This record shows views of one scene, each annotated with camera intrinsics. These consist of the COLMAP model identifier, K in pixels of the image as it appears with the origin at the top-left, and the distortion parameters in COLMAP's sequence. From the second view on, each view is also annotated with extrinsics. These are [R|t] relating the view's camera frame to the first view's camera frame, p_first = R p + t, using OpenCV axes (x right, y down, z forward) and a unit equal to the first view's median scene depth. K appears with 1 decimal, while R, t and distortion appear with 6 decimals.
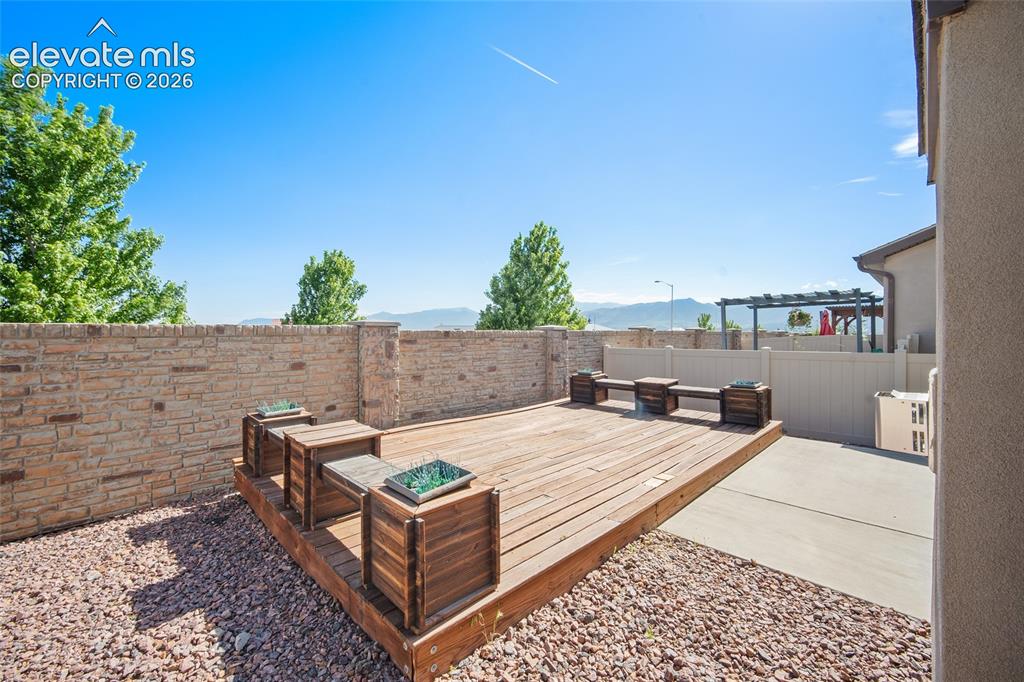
lens RADIAL K [[404.4, 0, 510.9], [0, 404.4, 335.5], [0, 0, 1]] dist [-0.004423, -0.000021]
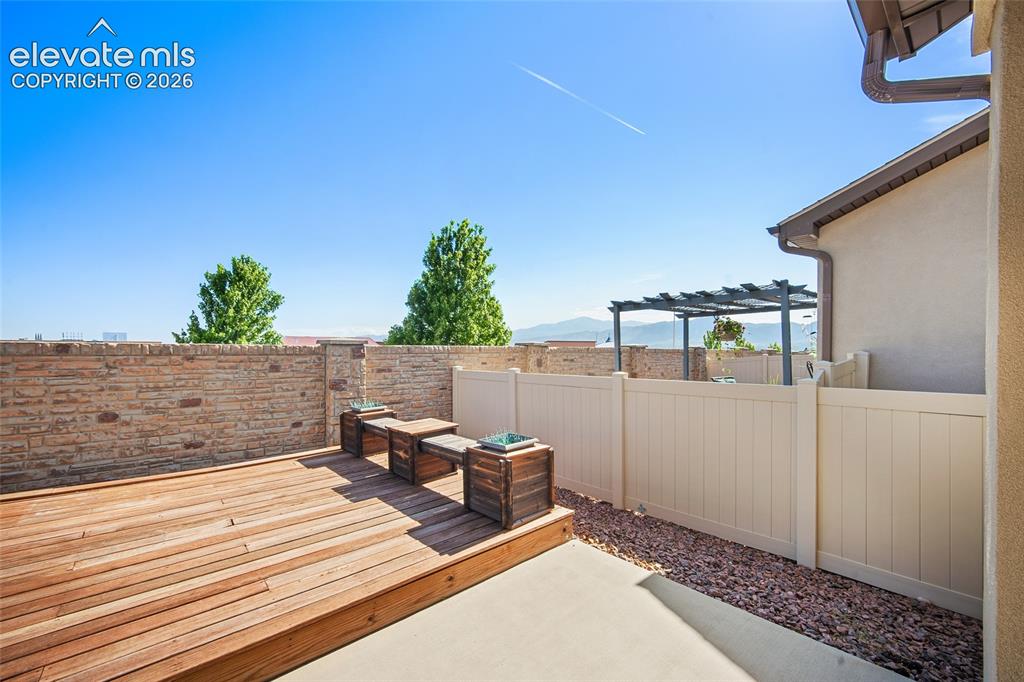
lens RADIAL K [[404.4, 0, 506.7], [0, 404.4, 348.4], [0, 0, 1]] dist [-0.004423, -0.000021]
pose [[0.998737, 0.002871, -0.050167, 0.445563], [-0.003470, 0.999924, -0.011867, 0.000656], [0.050129, 0.012026, 0.998670, 0.334988]]
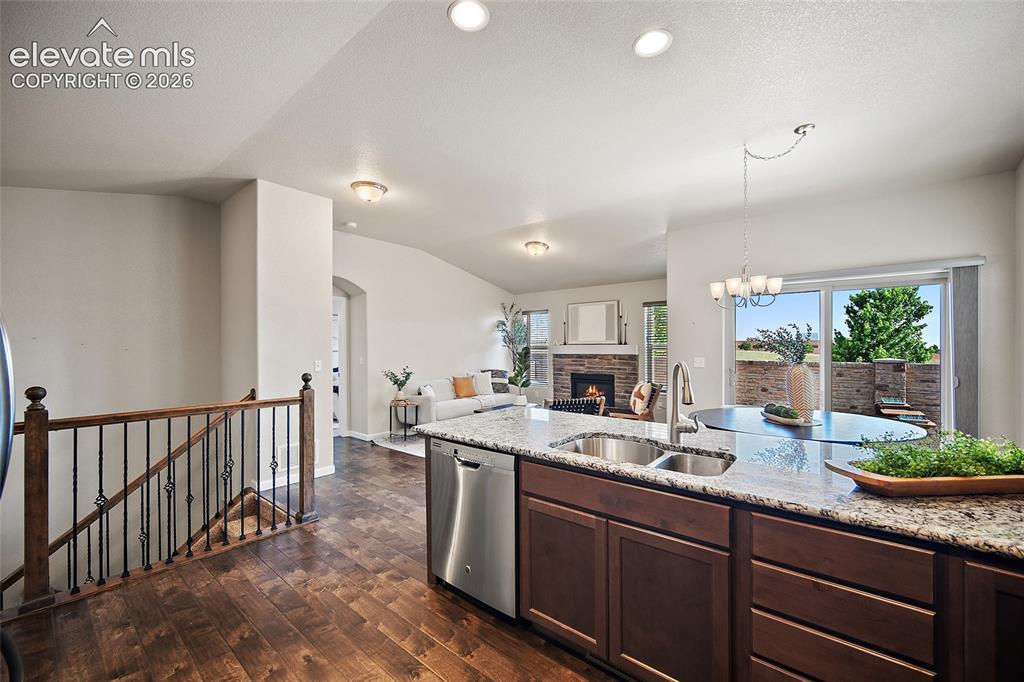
lens RADIAL K [[404.4, 0, 507.6], [0, 404.4, 348.1], [0, 0, 1]] dist [-0.004423, -0.000021]
pose [[0.109092, 0.001984, -0.994030, 1.146997], [-0.010834, 0.999941, 0.000807, -0.044851], [0.993973, 0.010682, 0.109107, -0.167374]]
